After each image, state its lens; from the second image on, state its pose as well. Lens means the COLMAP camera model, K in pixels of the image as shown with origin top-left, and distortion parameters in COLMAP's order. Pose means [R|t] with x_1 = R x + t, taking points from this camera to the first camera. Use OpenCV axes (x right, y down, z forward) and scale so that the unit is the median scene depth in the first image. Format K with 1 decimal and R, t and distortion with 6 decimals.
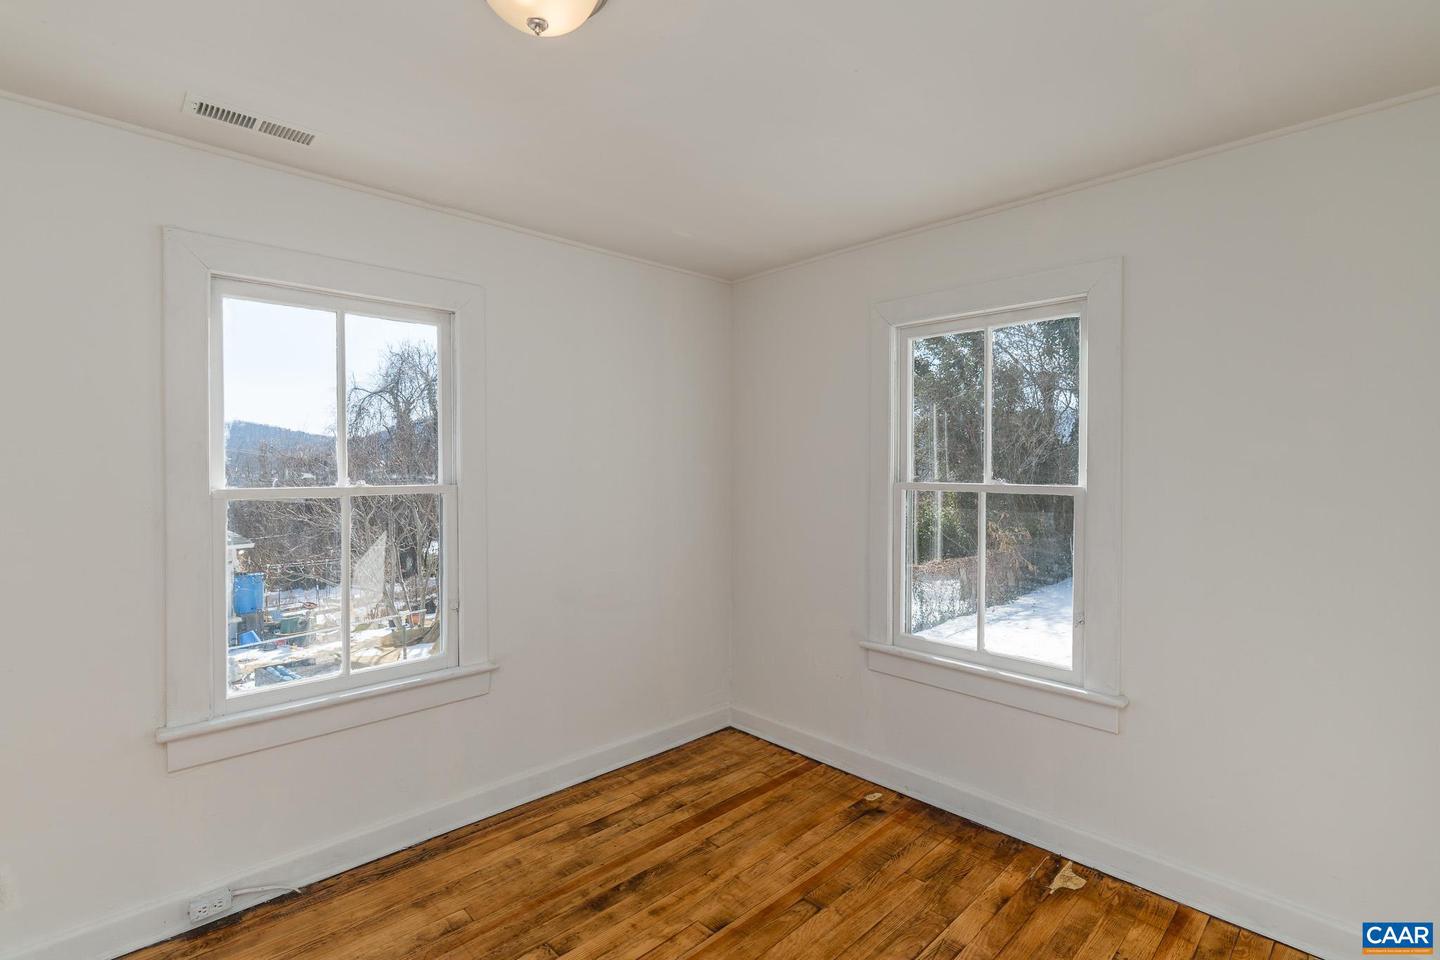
lens RADIAL K [[687.5, 0, 720.0], [0, 687.5, 480.0], [0, 0, 1]] dist [-0.000147, 0.000542]
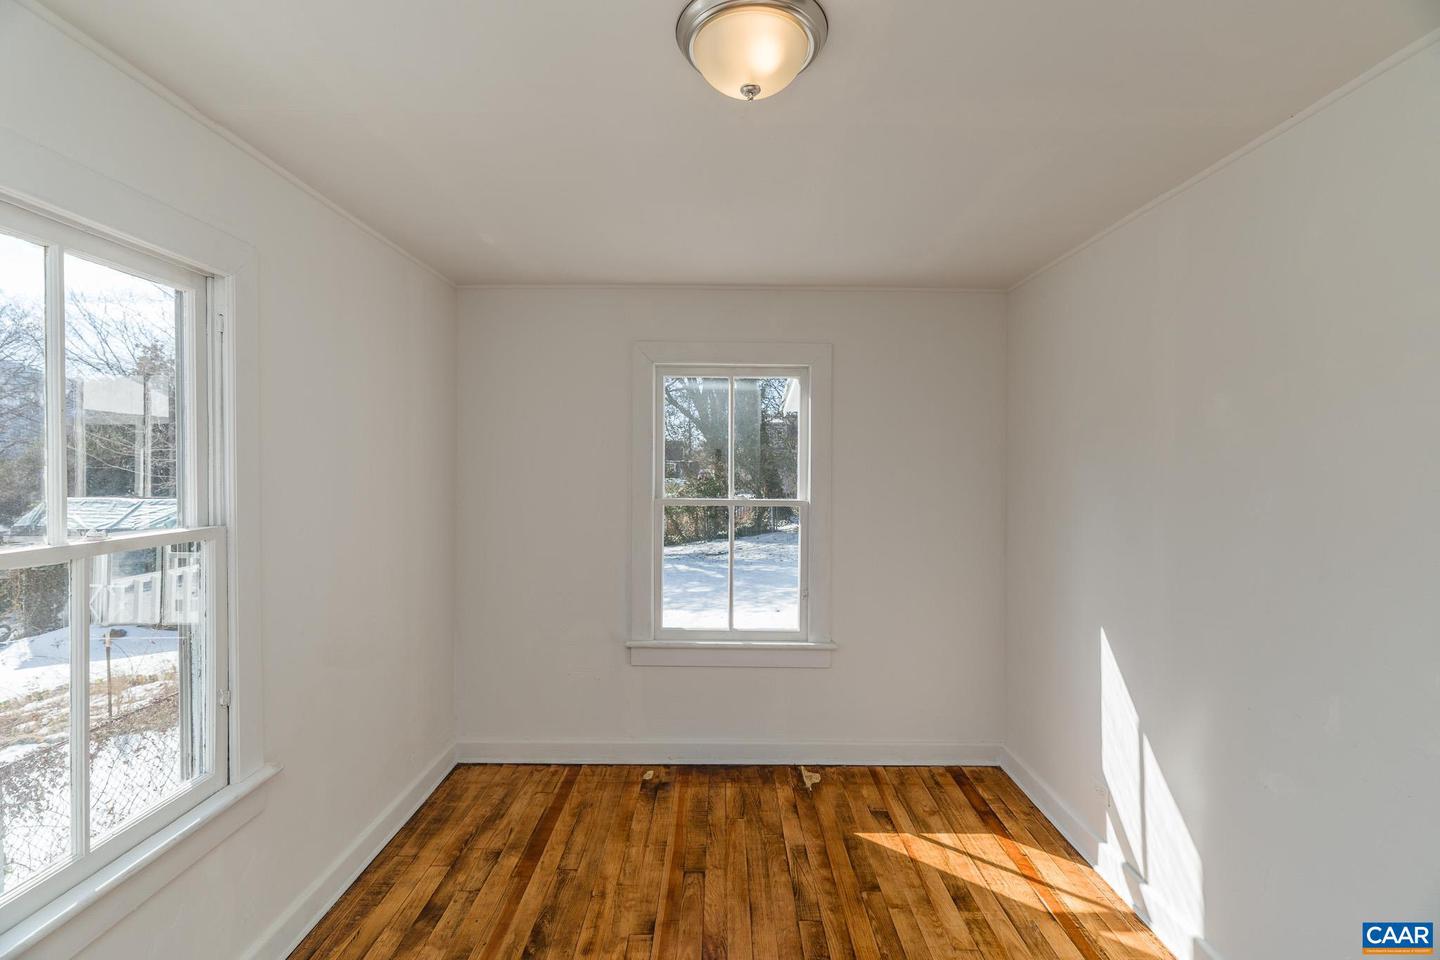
lens RADIAL K [[660.2, 0, 718.9], [0, 660.2, 474.6], [0, 0, 1]] dist [-0.002033, 0.000630]
pose [[0.681272, -0.005304, 0.732011, -0.542816], [0.006751, 0.999977, 0.000962, -0.042343], [-0.731999, 0.004286, 0.681292, 0.180600]]
